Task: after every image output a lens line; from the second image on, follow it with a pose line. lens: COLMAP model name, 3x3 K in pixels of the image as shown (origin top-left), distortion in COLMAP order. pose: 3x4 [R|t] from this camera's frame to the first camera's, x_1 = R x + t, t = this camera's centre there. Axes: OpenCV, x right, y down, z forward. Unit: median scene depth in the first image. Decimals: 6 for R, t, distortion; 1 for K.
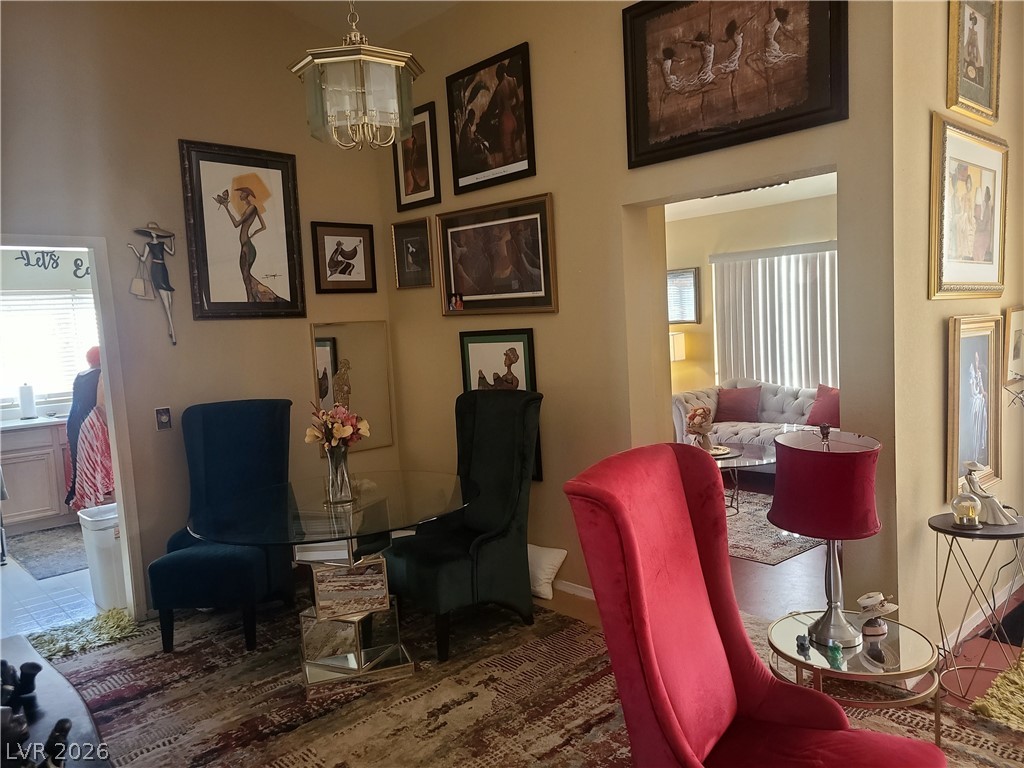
lens RADIAL K [[768.4, 0, 492.6], [0, 768.4, 396.0], [0, 0, 1]] dist [0.052684, -0.022197]
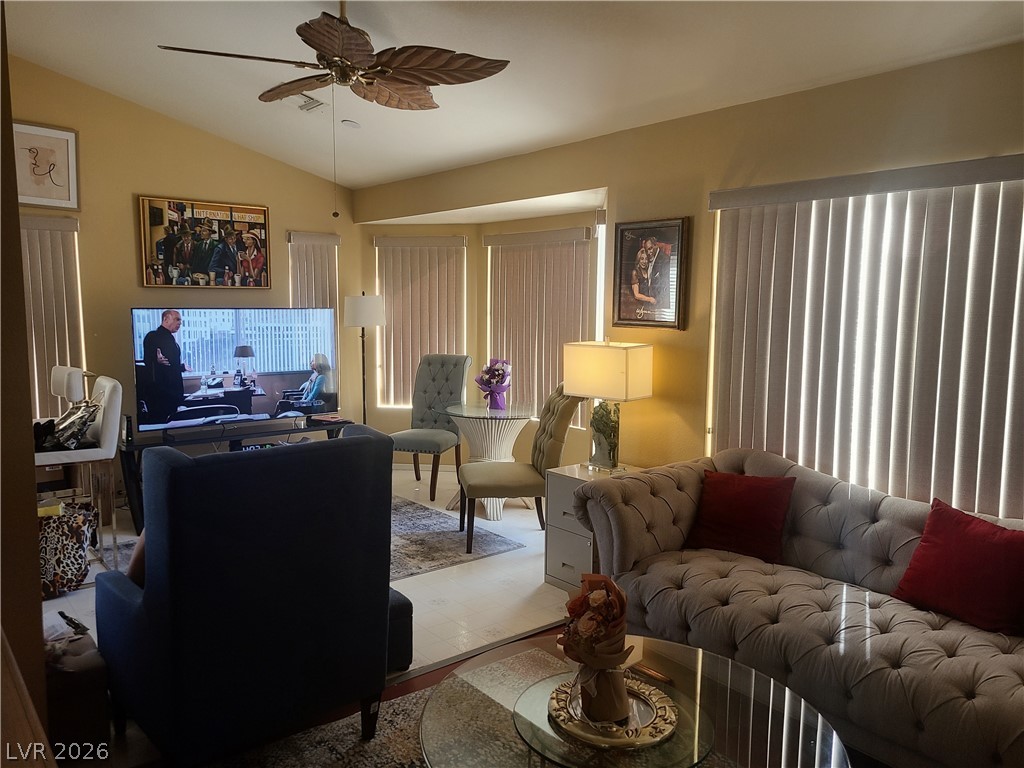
lens RADIAL K [[768.4, 0, 502.2], [0, 768.4, 384.6], [0, 0, 1]] dist [0.052684, -0.022197]
pose [[0.996073, 0.076641, -0.044326, 0.373685], [-0.076080, 0.997000, 0.014211, -0.119690], [0.045282, -0.010783, 0.998916, 1.047618]]
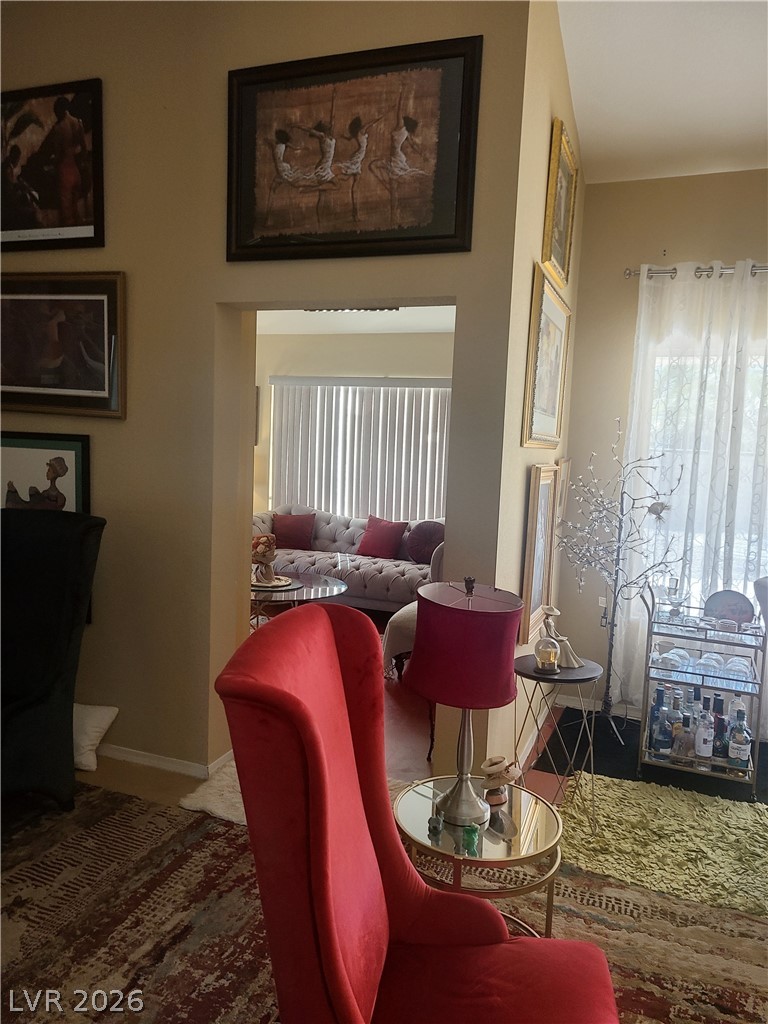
lens RADIAL K [[768.4, 0, 381.8], [0, 768.4, 511.2], [0, 0, 1]] dist [0.052684, -0.022197]
pose [[0.891294, 0.048780, 0.450793, -0.042630], [-0.048308, 0.998753, -0.012561, -0.015318], [-0.450844, -0.010581, 0.892540, 0.155940]]
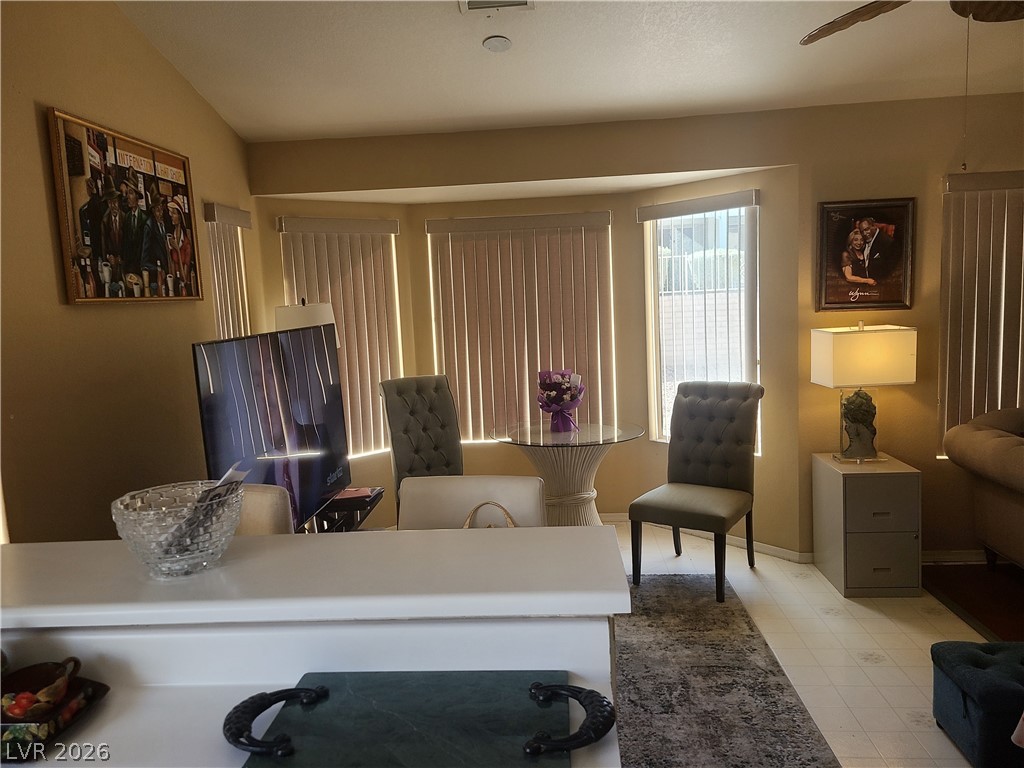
lens RADIAL K [[768.4, 0, 509.0], [0, 768.4, 378.8], [0, 0, 1]] dist [0.052684, -0.022197]
pose [[0.719415, -0.046800, 0.693002, -0.634227], [0.069191, 0.997593, -0.004458, -0.134302], [-0.691126, 0.051157, 0.720922, 1.747273]]
